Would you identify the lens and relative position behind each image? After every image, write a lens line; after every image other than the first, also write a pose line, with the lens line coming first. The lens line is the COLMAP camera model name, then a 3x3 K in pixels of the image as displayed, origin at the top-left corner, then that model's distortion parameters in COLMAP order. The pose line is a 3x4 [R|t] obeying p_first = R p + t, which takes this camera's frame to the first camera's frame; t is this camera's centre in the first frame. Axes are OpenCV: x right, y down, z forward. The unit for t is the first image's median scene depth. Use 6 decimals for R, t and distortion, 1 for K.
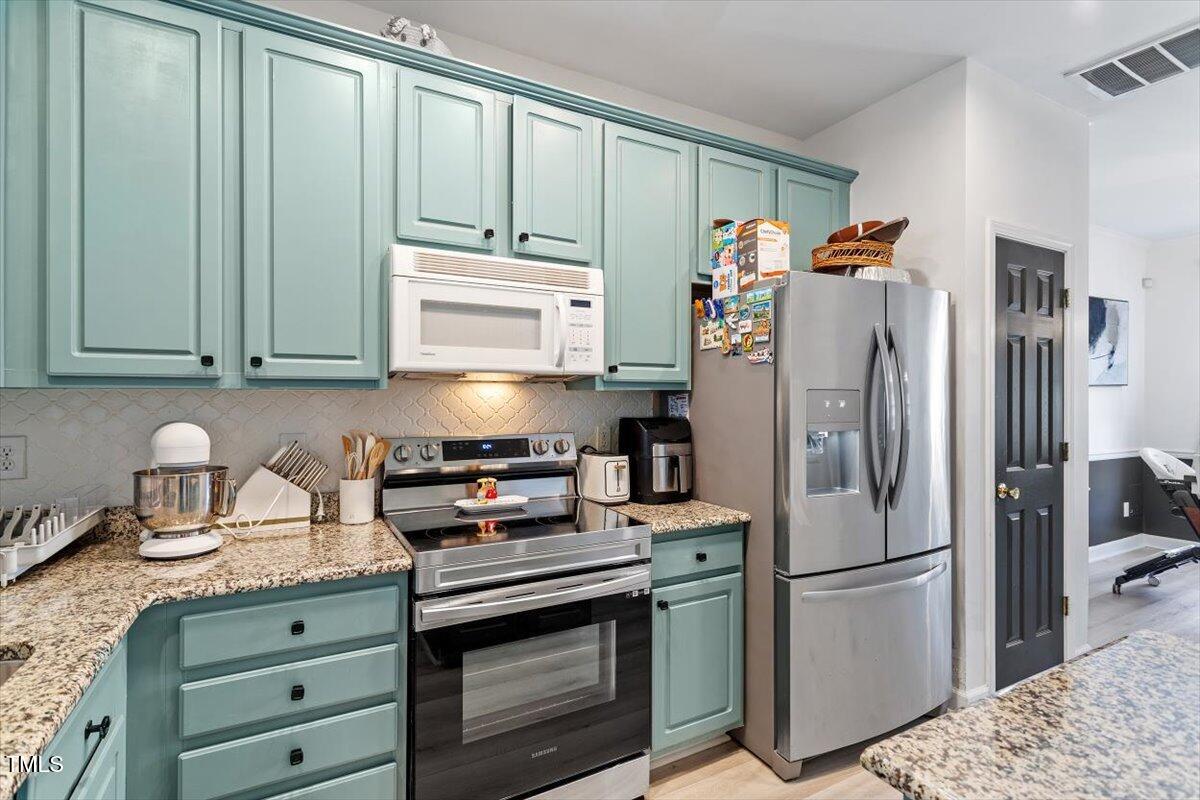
lens RADIAL K [[568.8, 0, 600.9], [0, 568.8, 395.8], [0, 0, 1]] dist [-0.001981, 0.002205]
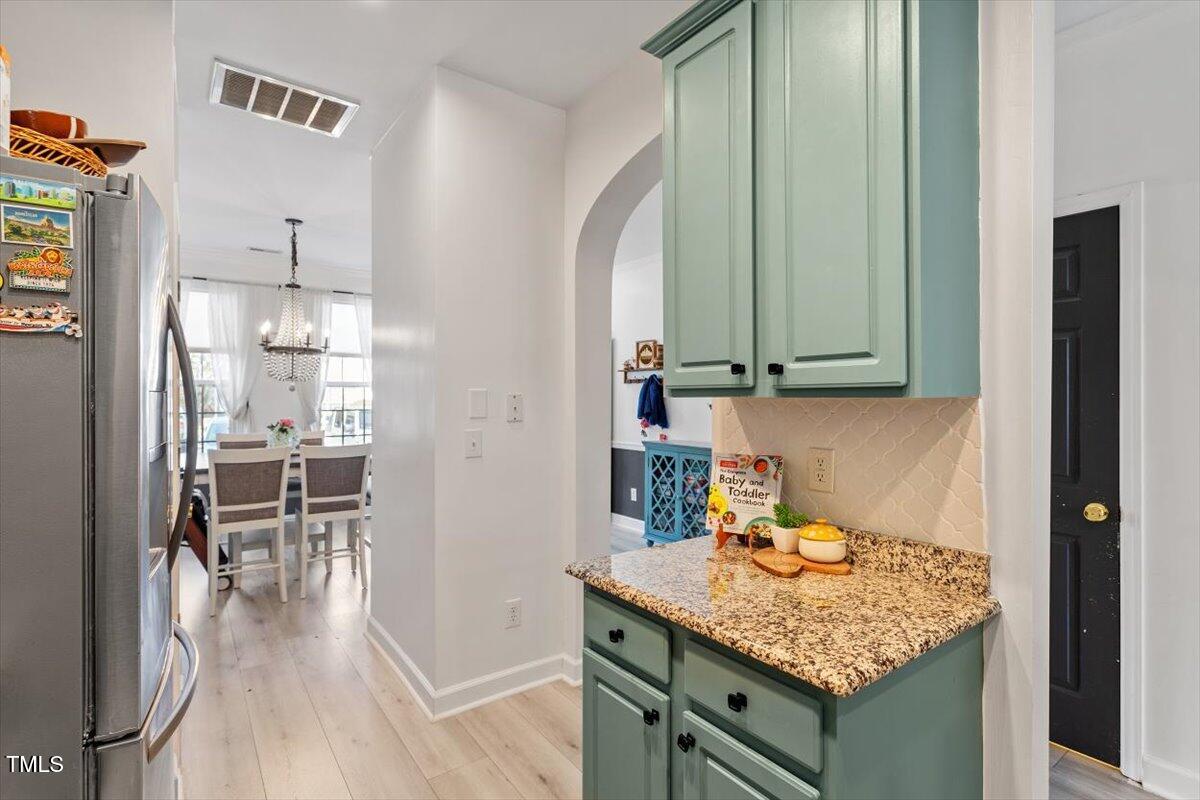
lens RADIAL K [[568.8, 0, 597.6], [0, 568.8, 399.2], [0, 0, 1]] dist [-0.001981, 0.002205]
pose [[-0.136412, -0.006544, 0.990631, -0.285116], [-0.003618, 0.999975, 0.006107, -0.009443], [-0.990646, -0.002751, -0.136433, 0.678272]]
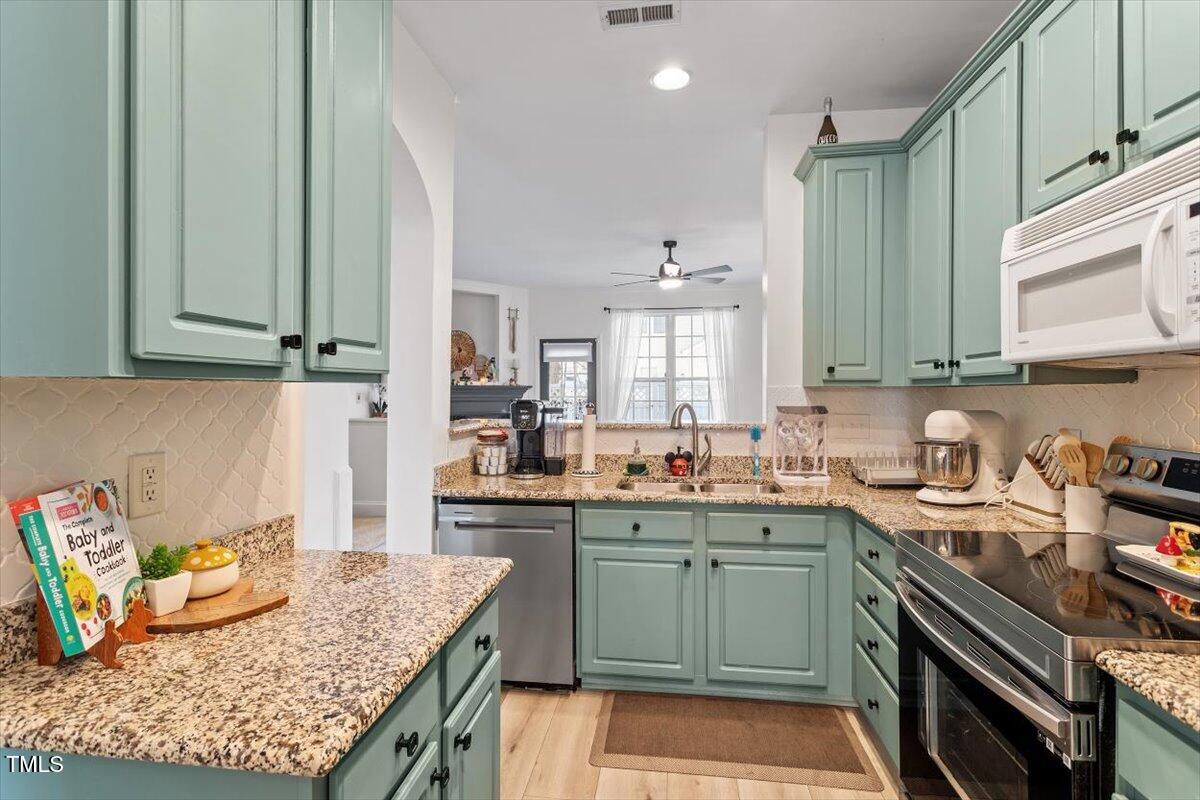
lens RADIAL K [[568.8, 0, 601.4], [0, 568.8, 391.2], [0, 0, 1]] dist [-0.001981, 0.002205]
pose [[-0.580356, -0.002258, -0.814360, 0.776320], [-0.001807, 0.999997, -0.001485, 0.003919], [0.814361, 0.000610, -0.580358, 0.975545]]
